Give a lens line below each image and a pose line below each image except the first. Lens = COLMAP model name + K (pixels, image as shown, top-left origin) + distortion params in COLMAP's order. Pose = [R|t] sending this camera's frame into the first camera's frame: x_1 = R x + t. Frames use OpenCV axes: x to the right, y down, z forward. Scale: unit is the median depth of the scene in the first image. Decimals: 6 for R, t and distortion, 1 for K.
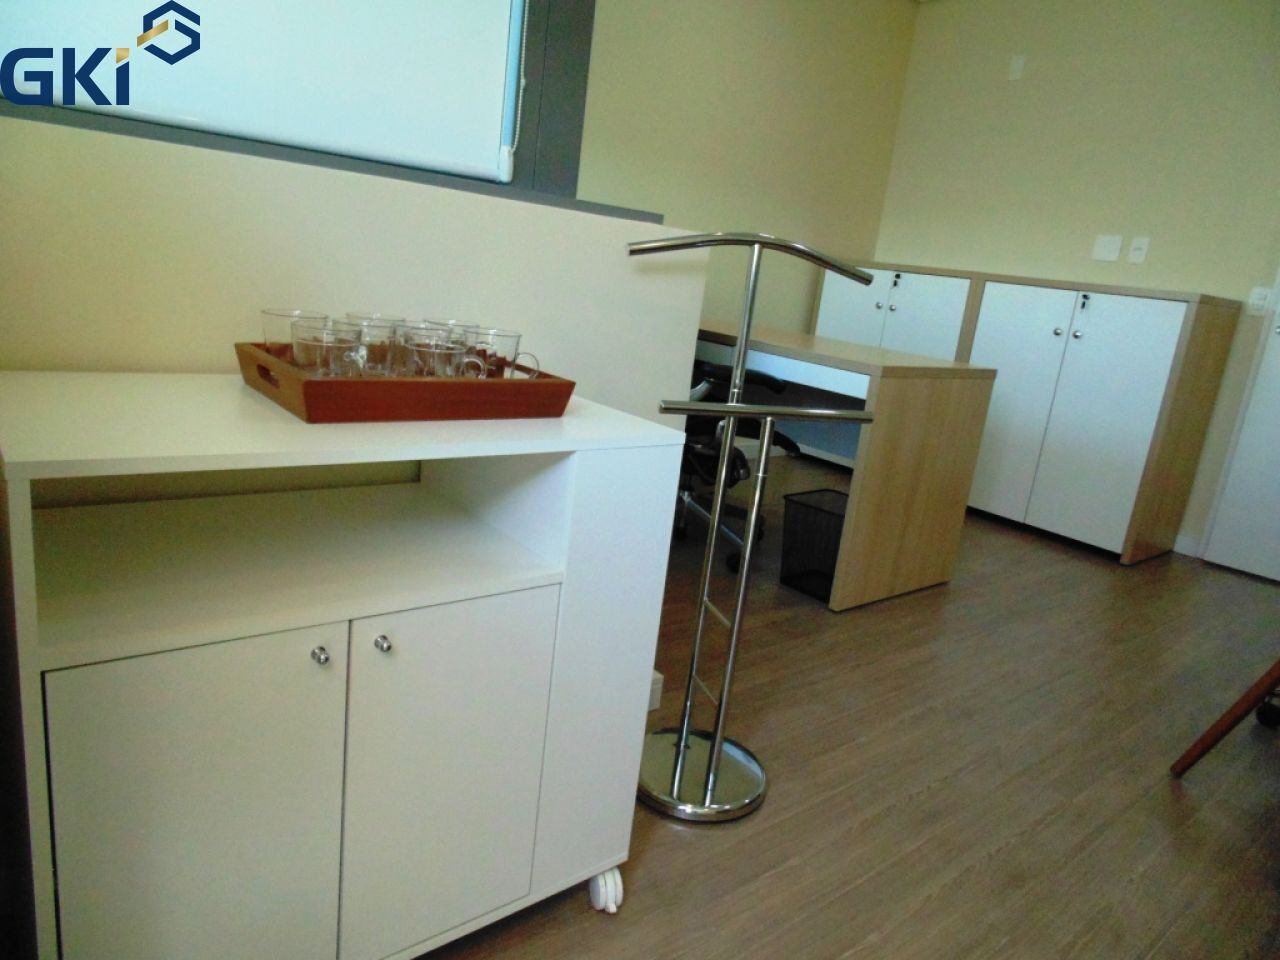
lens RADIAL K [[837.8, 0, 637.8], [0, 837.8, 474.1], [0, 0, 1]] dist [-0.043381, -0.002908]
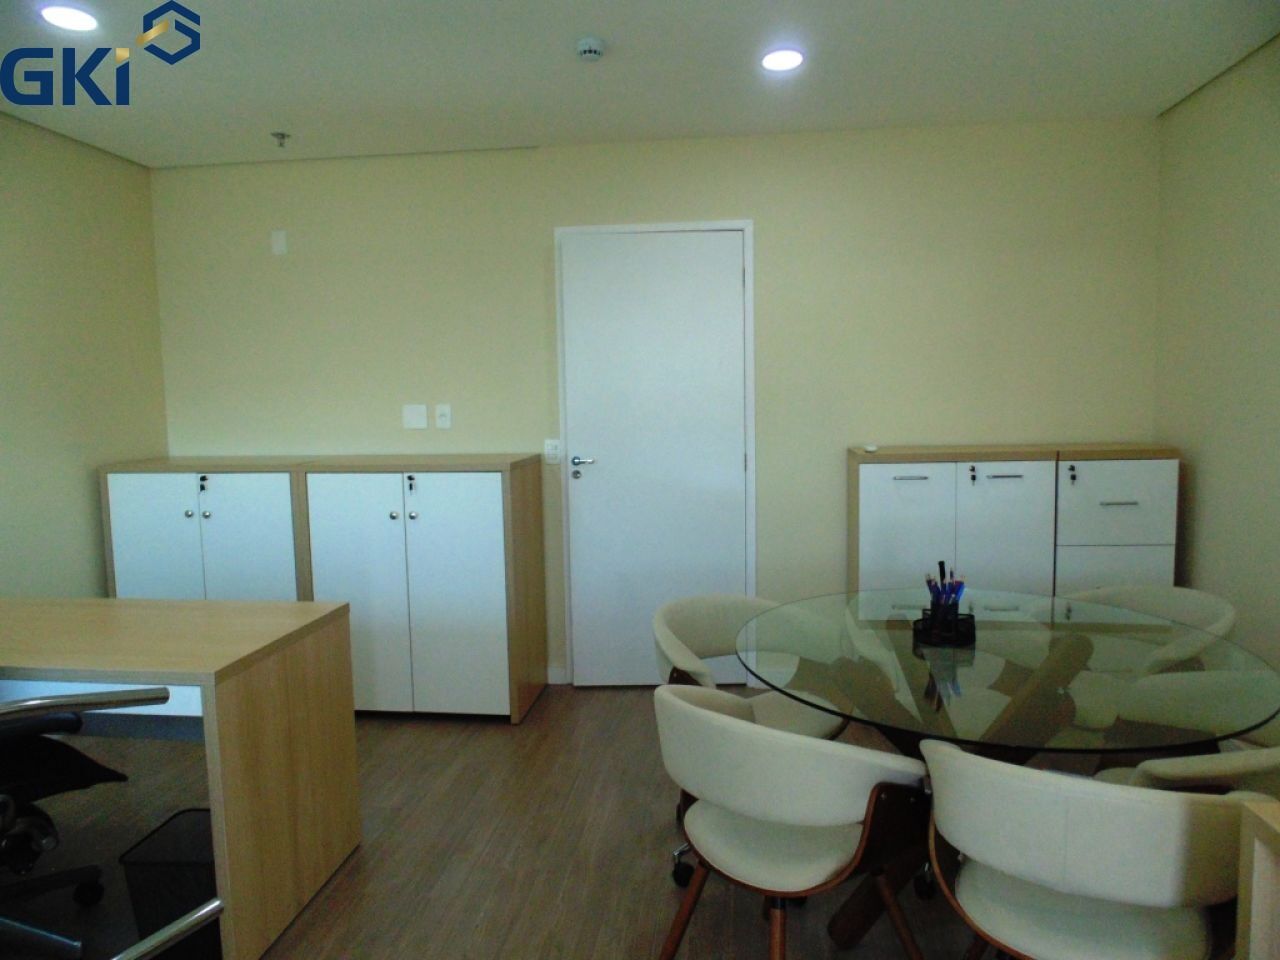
lens RADIAL K [[806.4, 0, 641.7], [0, 806.4, 480.4], [0, 0, 1]] dist [-0.000385, 0.001055]
pose [[0.698724, -0.206234, 0.685020, 0.066064], [0.271177, 0.962440, 0.013153, -0.148823], [-0.662003, 0.176571, 0.728405, 0.098890]]
